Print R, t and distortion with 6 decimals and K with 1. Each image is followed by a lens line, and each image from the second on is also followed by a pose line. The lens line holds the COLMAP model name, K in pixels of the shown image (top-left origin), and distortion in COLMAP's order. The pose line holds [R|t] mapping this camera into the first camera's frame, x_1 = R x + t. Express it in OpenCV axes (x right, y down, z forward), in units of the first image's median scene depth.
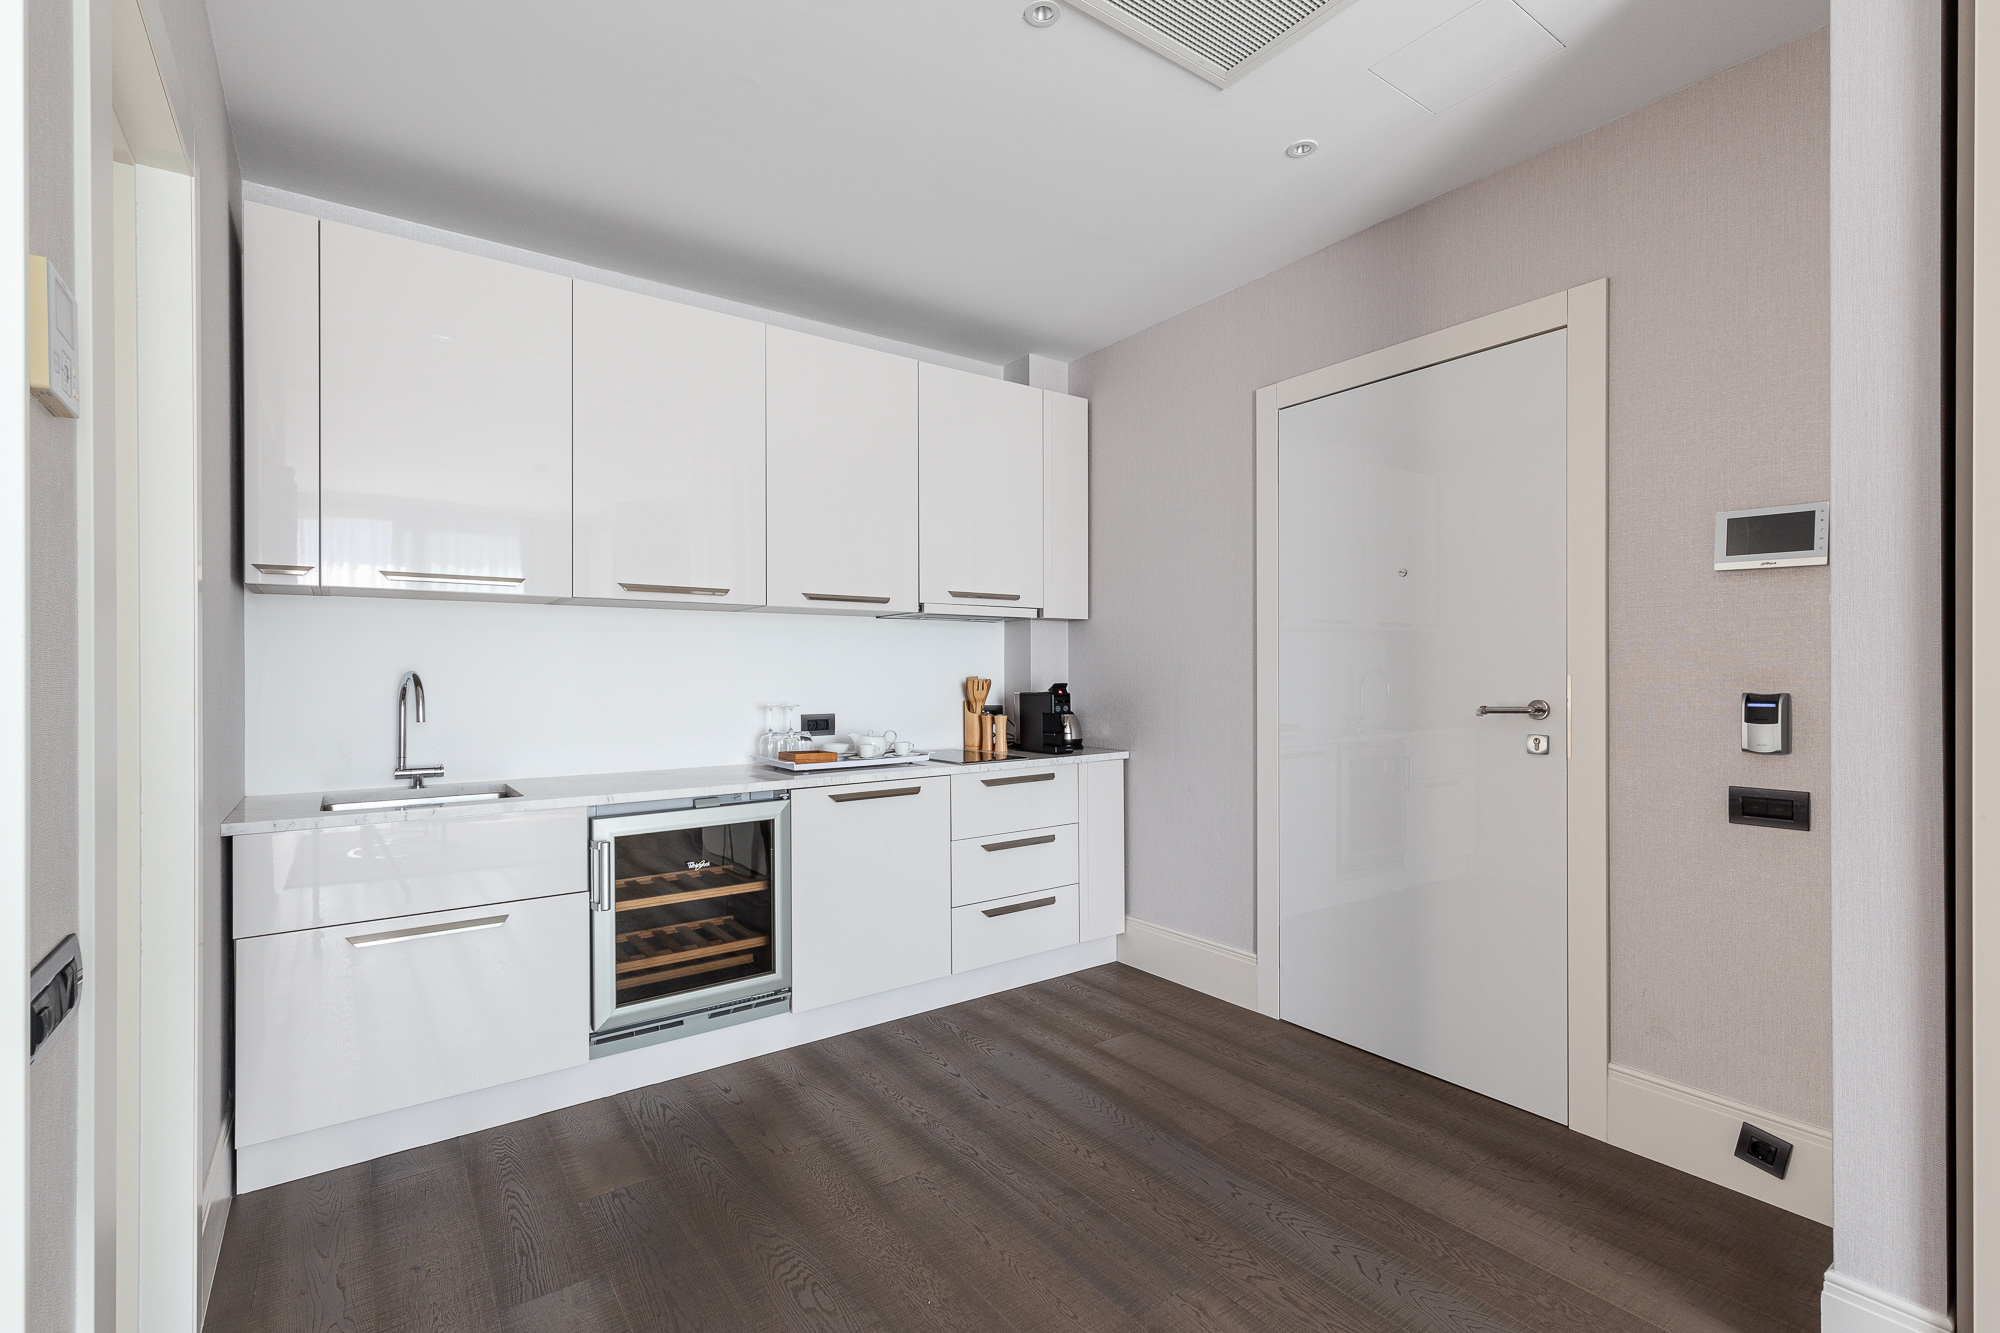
lens RADIAL K [[906.0, 0, 1015.6], [0, 906.0, 675.9], [0, 0, 1]] dist [0.009970, -0.000867]
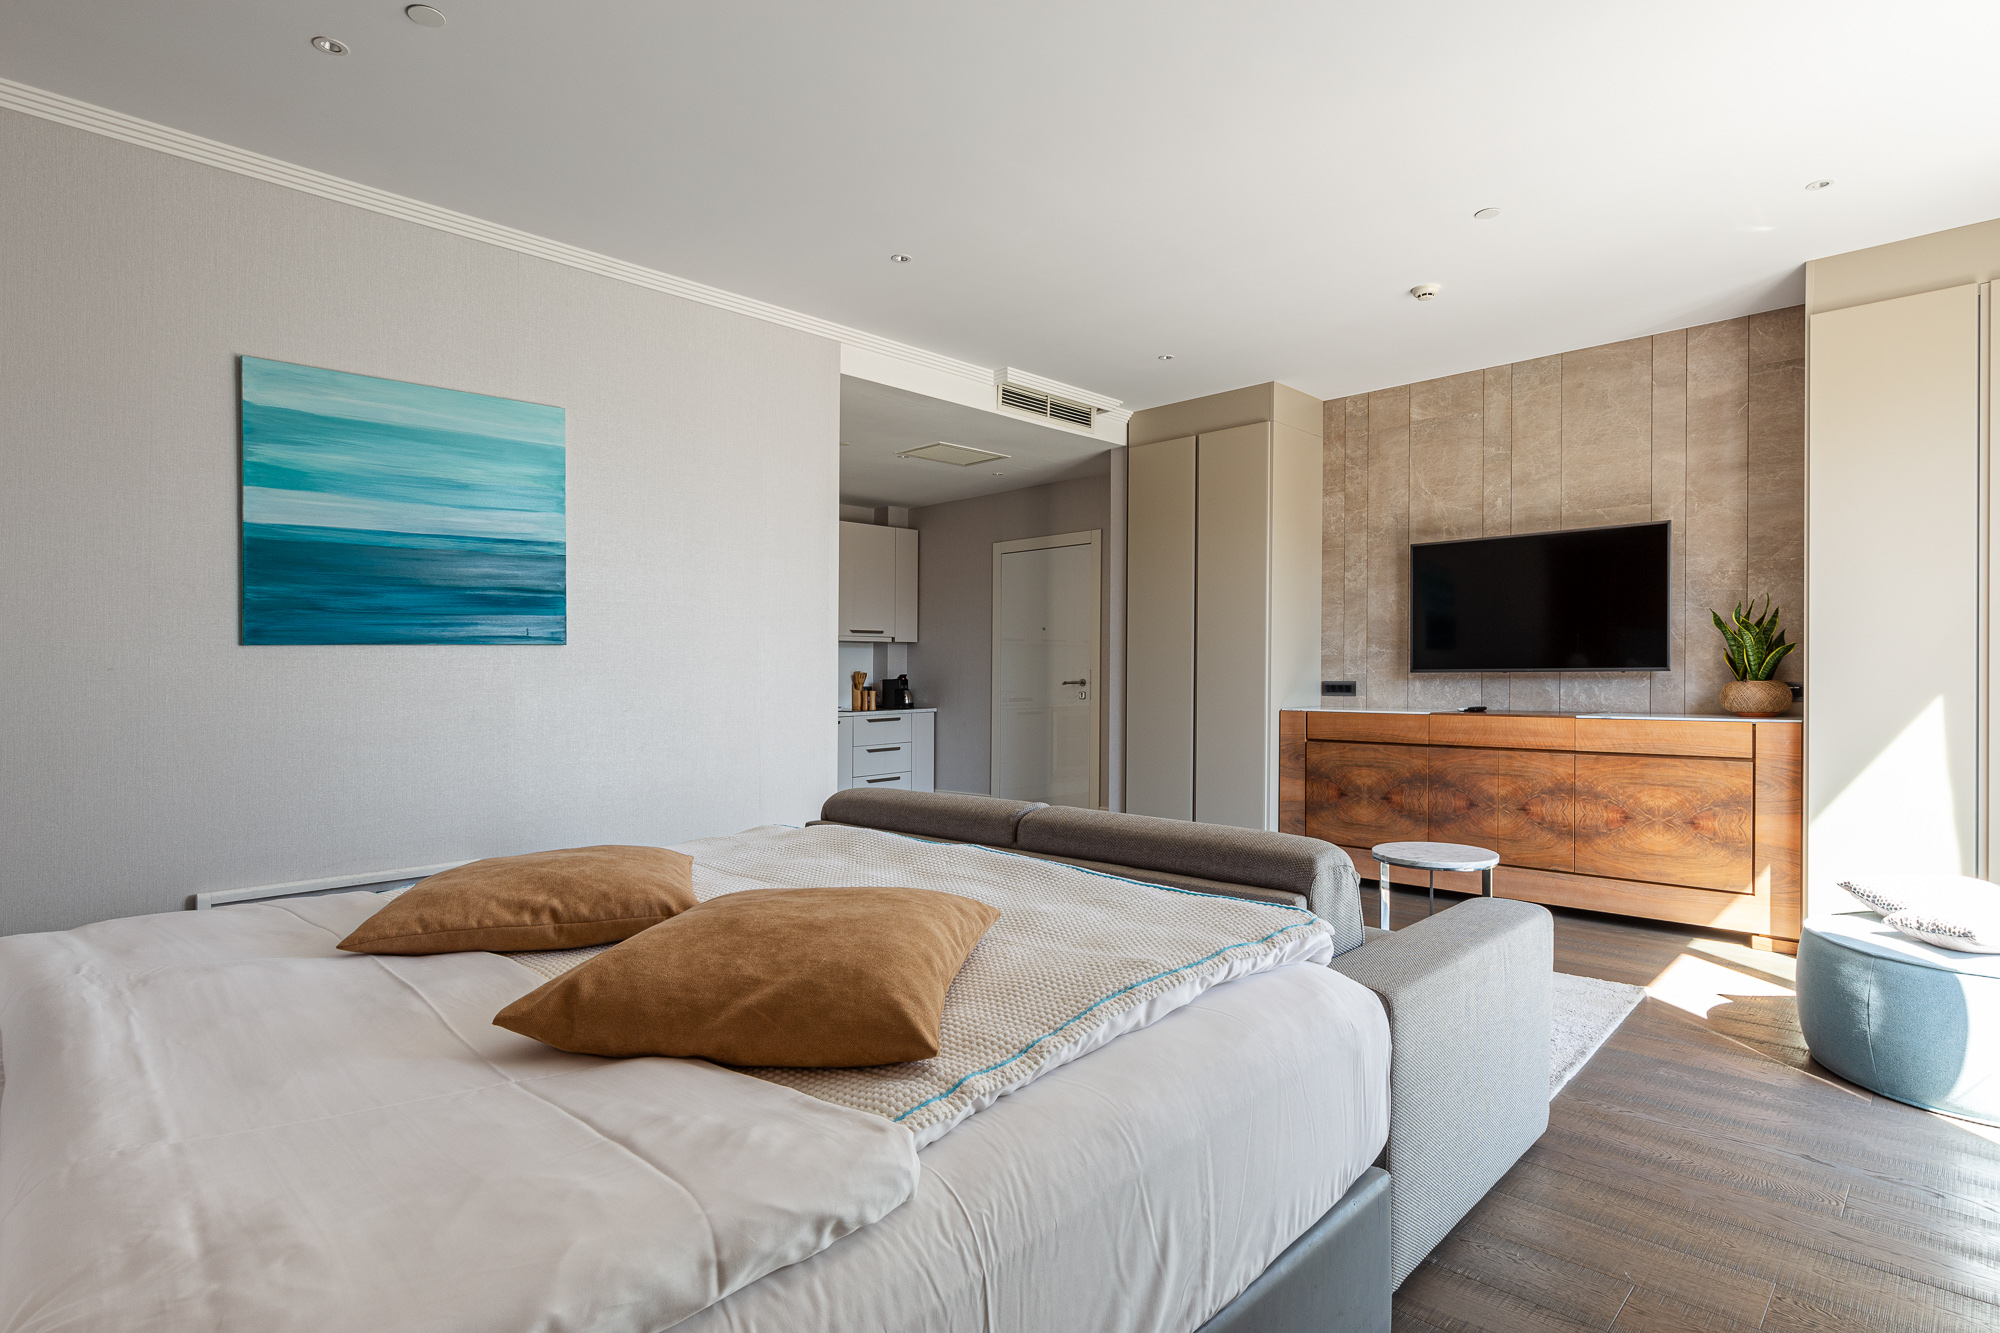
lens RADIAL K [[1017.8, 0, 1005.6], [0, 1017.8, 692.9], [0, 0, 1]] dist [-0.003312, -0.000785]
pose [[0.985623, -0.002305, 0.168945, -0.124096], [-0.000242, 0.999887, 0.015053, 0.016741], [-0.168960, -0.014878, 0.985511, -1.454450]]
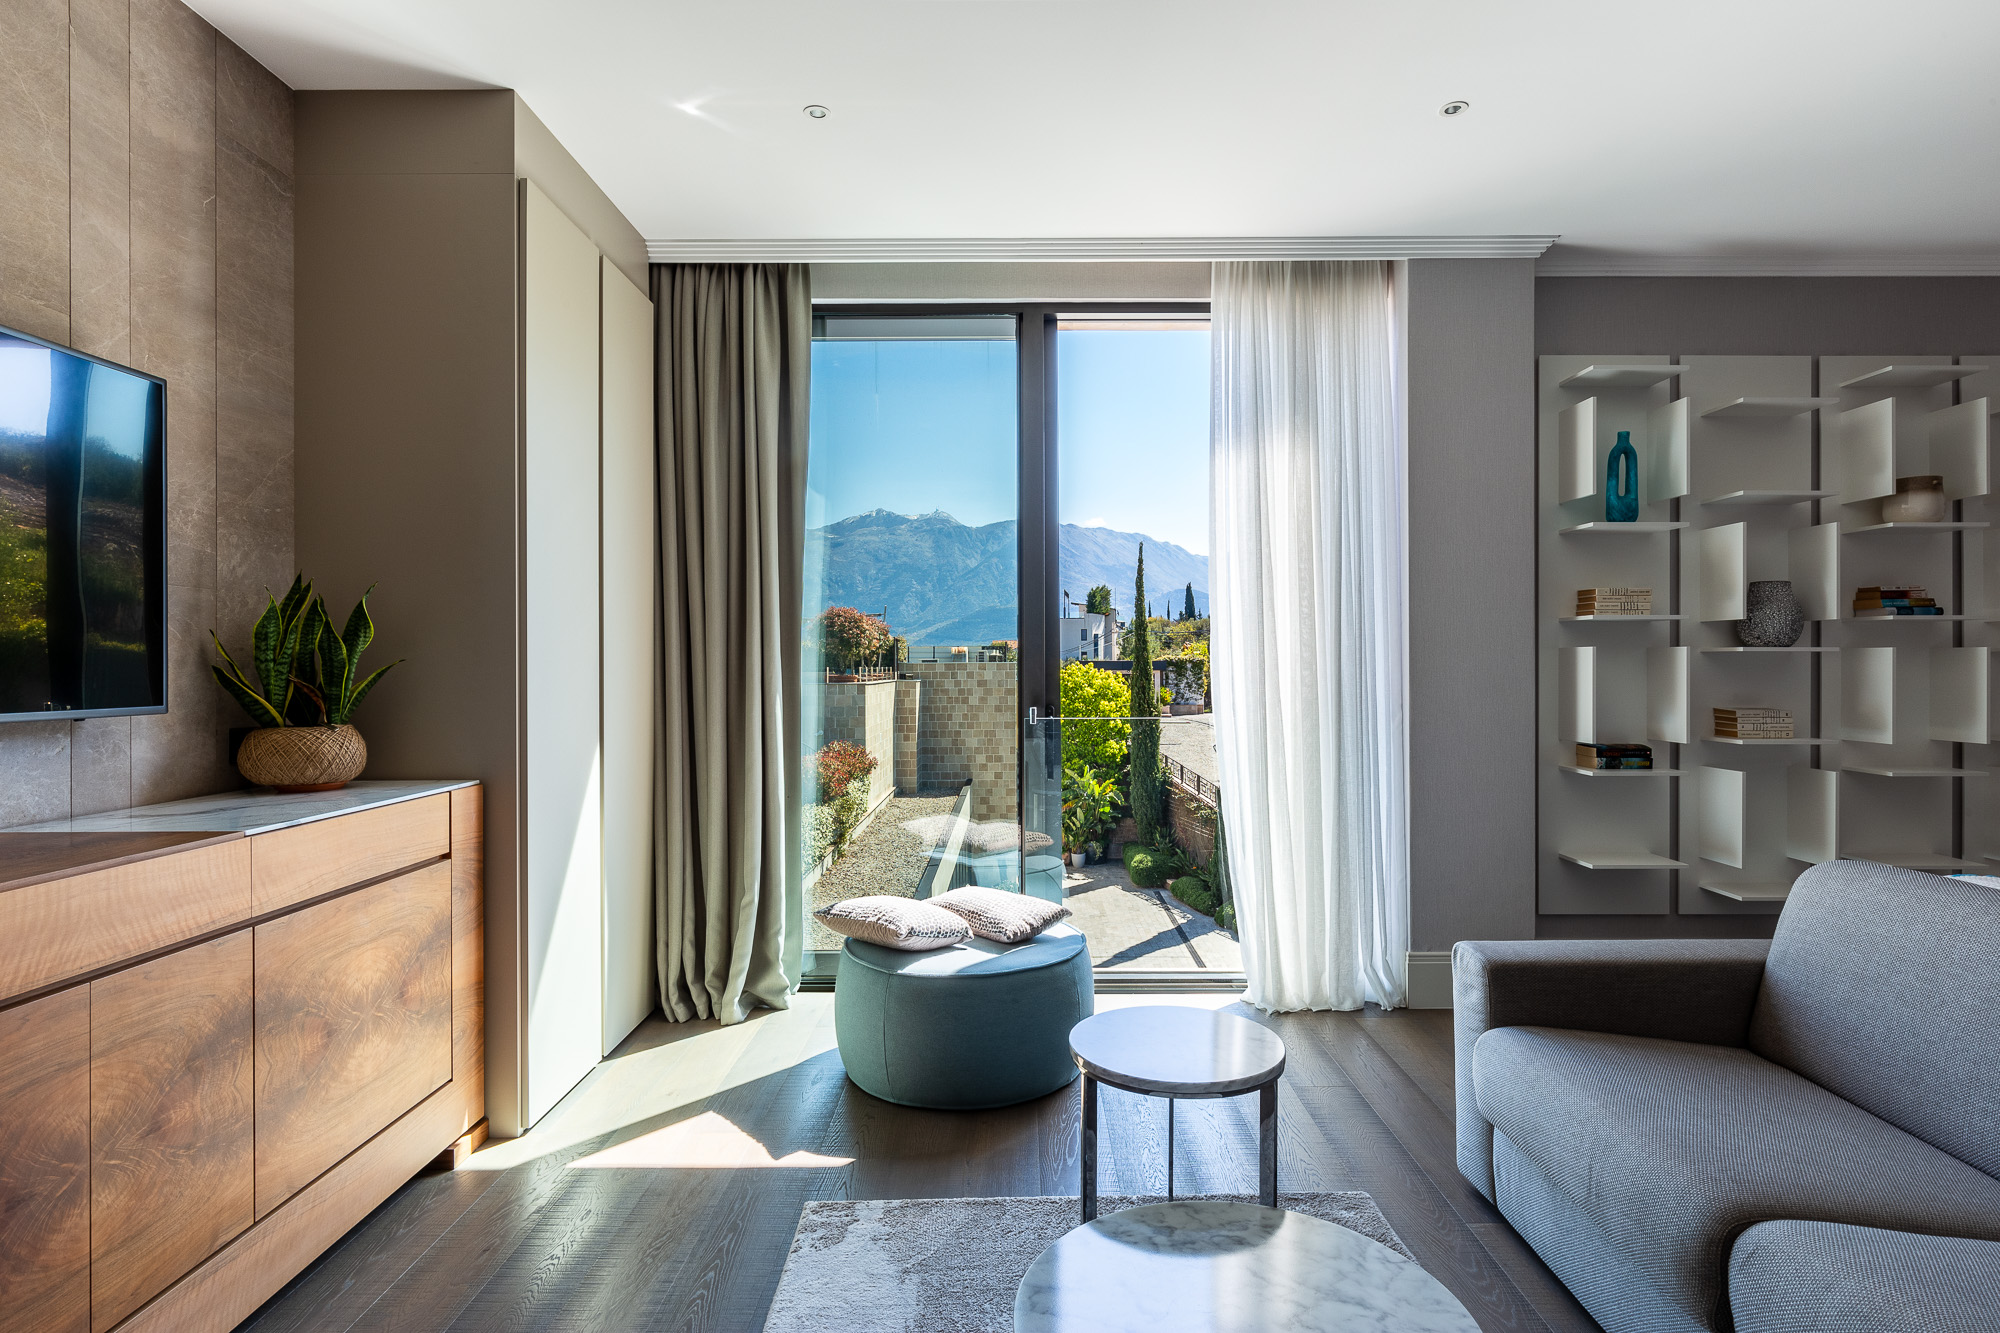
lens RADIAL K [[1036.5, 0, 1010.1], [0, 1036.5, 669.6], [0, 0, 1]] dist [0.000524, 0.000595]
pose [[-0.806500, 0.006790, 0.591195, 0.221345], [0.009743, 0.999951, 0.001806, -0.016432], [-0.591153, 0.007216, -0.806527, 0.035476]]
